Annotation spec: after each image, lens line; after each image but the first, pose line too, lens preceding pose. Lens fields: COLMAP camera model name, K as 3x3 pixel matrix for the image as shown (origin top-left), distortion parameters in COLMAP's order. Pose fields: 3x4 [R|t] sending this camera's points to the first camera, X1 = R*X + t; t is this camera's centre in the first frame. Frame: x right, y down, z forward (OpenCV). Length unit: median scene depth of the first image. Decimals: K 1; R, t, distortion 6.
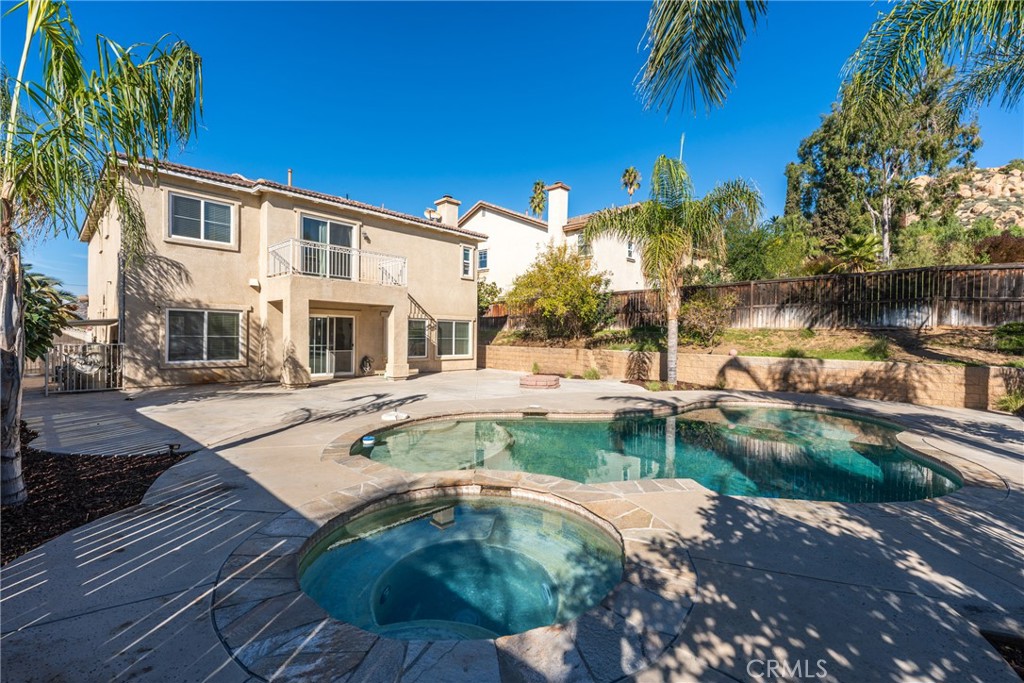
lens RADIAL K [[452.3, 0, 527.8], [0, 452.3, 338.3], [0, 0, 1]] dist [-0.005948, 0.000330]
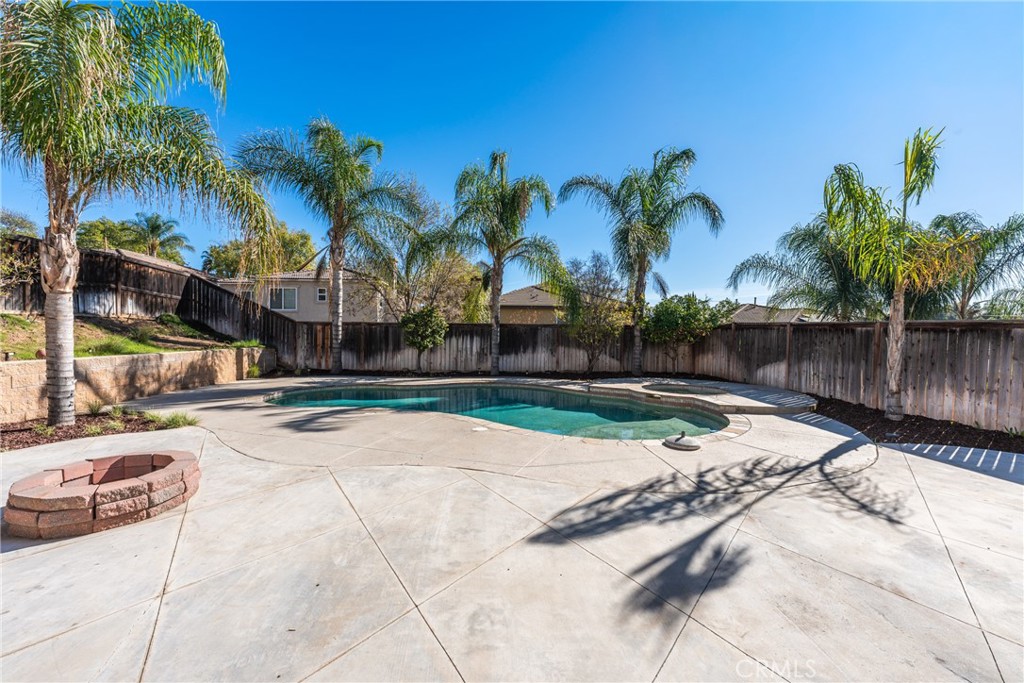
lens RADIAL K [[408.7, 0, 510.1], [0, 408.7, 339.6], [0, 0, 1]] dist [-0.008268, -0.000117]
pose [[-0.713263, -0.031428, 0.700192, -0.348600], [-0.014966, 0.999449, 0.029616, -0.011089], [-0.700737, 0.010645, -0.713340, 1.041049]]
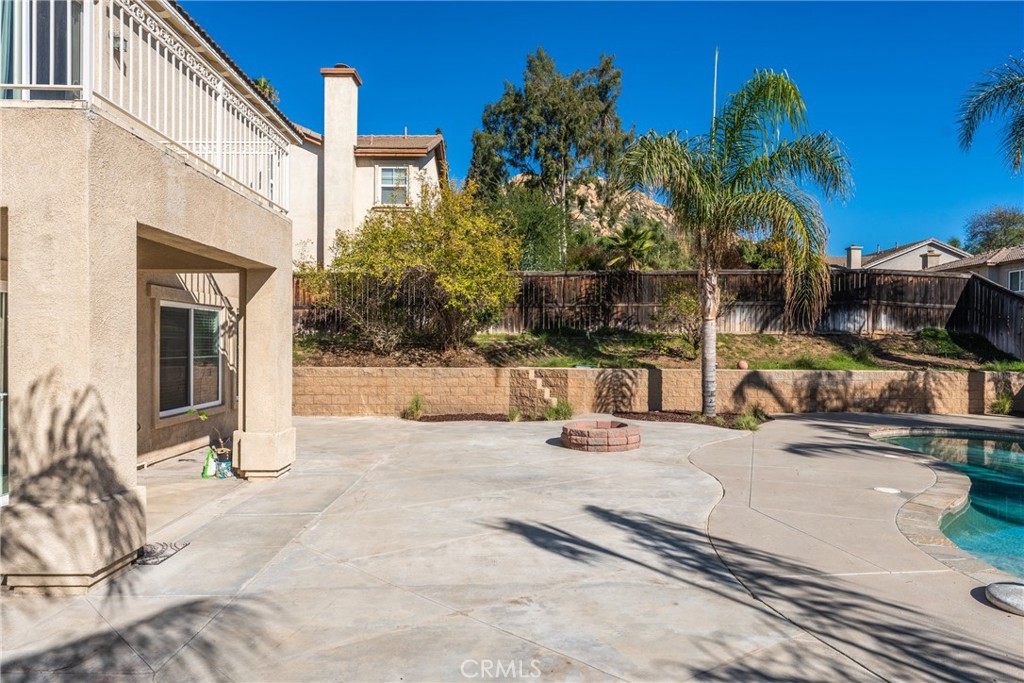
lens RADIAL K [[608.7, 0, 526.9], [0, 608.7, 342.2], [0, 0, 1]] dist [-0.005731, 0.001773]
pose [[0.717197, -0.010946, 0.696785, -0.545364], [0.009826, 0.999936, 0.005595, -0.017081], [-0.696801, 0.002834, 0.717259, 0.579445]]
